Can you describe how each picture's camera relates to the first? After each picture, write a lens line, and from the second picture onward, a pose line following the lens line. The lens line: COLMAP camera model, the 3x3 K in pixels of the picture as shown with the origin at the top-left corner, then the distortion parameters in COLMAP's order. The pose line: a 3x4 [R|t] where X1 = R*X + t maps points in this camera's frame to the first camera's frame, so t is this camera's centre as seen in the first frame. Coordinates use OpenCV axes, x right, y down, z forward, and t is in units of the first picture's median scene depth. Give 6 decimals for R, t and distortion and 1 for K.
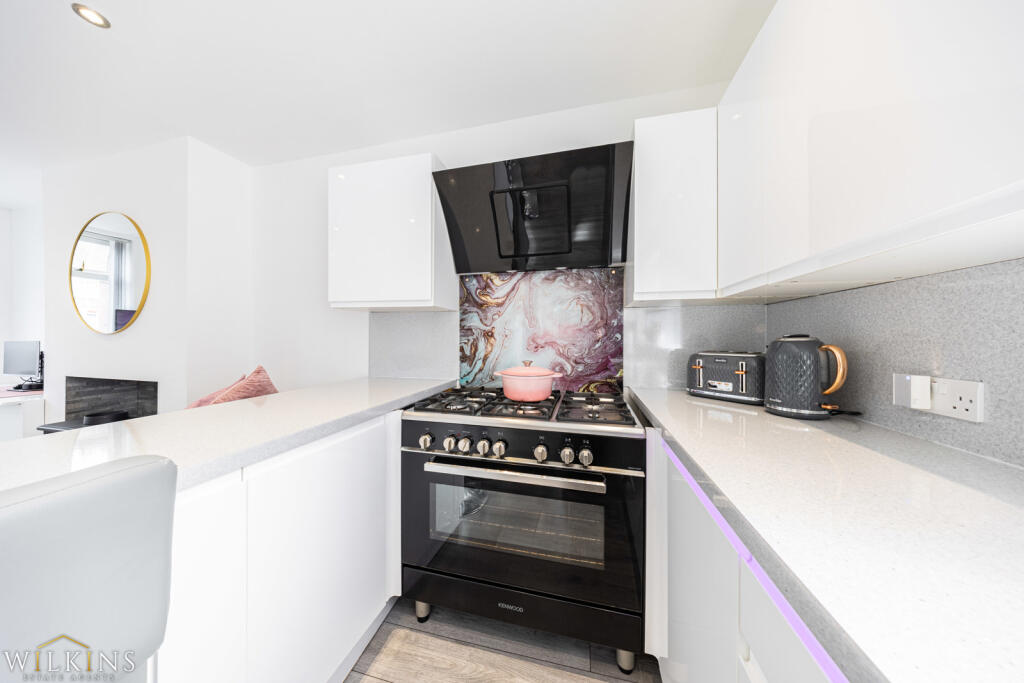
lens RADIAL K [[300.3, 0, 511.8], [0, 300.3, 333.9], [0, 0, 1]] dist [-0.000631, -0.000053]
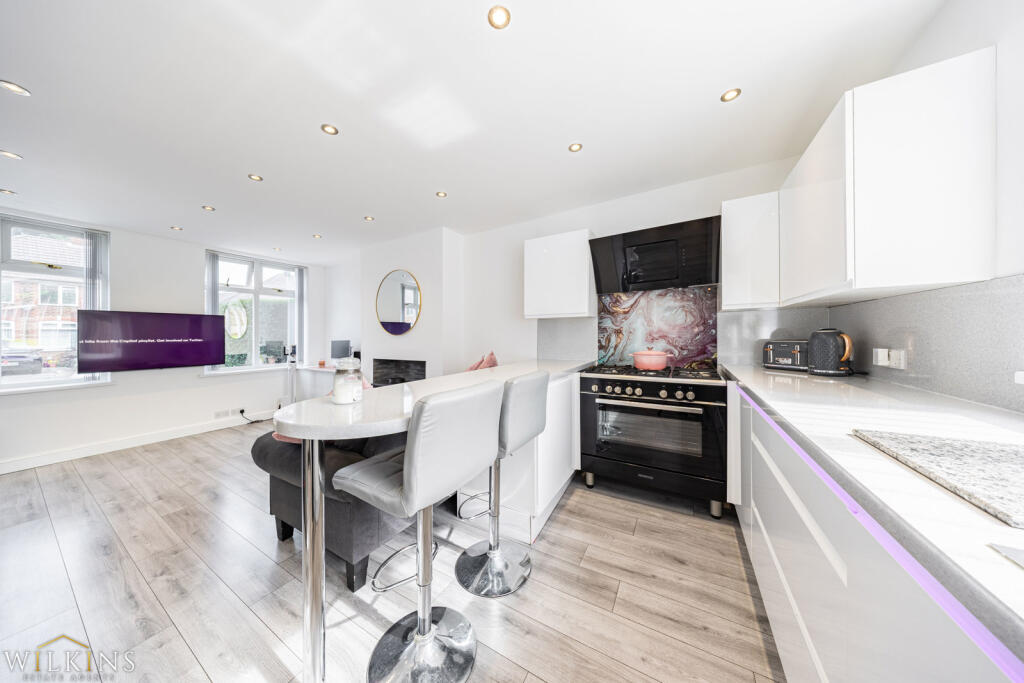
lens RADIAL K [[294.8, 0, 508.3], [0, 294.8, 338.8], [0, 0, 1]] dist [-0.000047, -0.000026]
pose [[0.955910, -0.012918, -0.293375, -0.224613], [0.020492, 0.999531, 0.022756, -0.010579], [0.292943, -0.027765, 0.955727, -0.821408]]
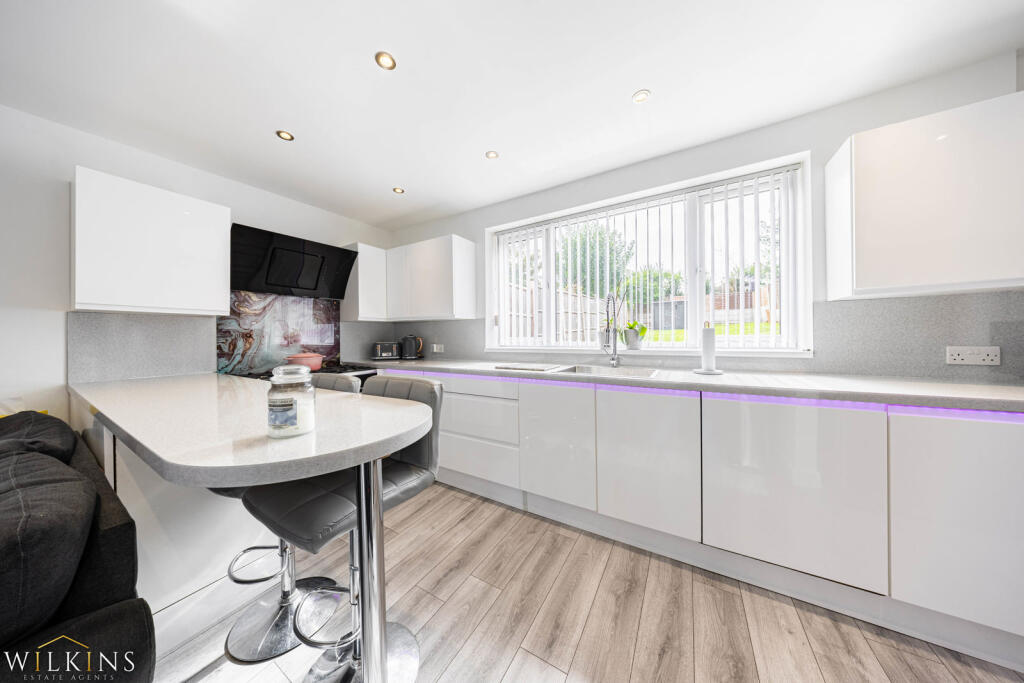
lens RADIAL K [[300.3, 0, 511.8], [0, 300.3, 333.9], [0, 0, 1]] dist [-0.000631, -0.000053]
pose [[0.300673, -0.001328, 0.953726, -1.320207], [0.000519, 0.999999, 0.001228, -0.010040], [-0.953727, 0.000126, 0.300674, -0.738071]]
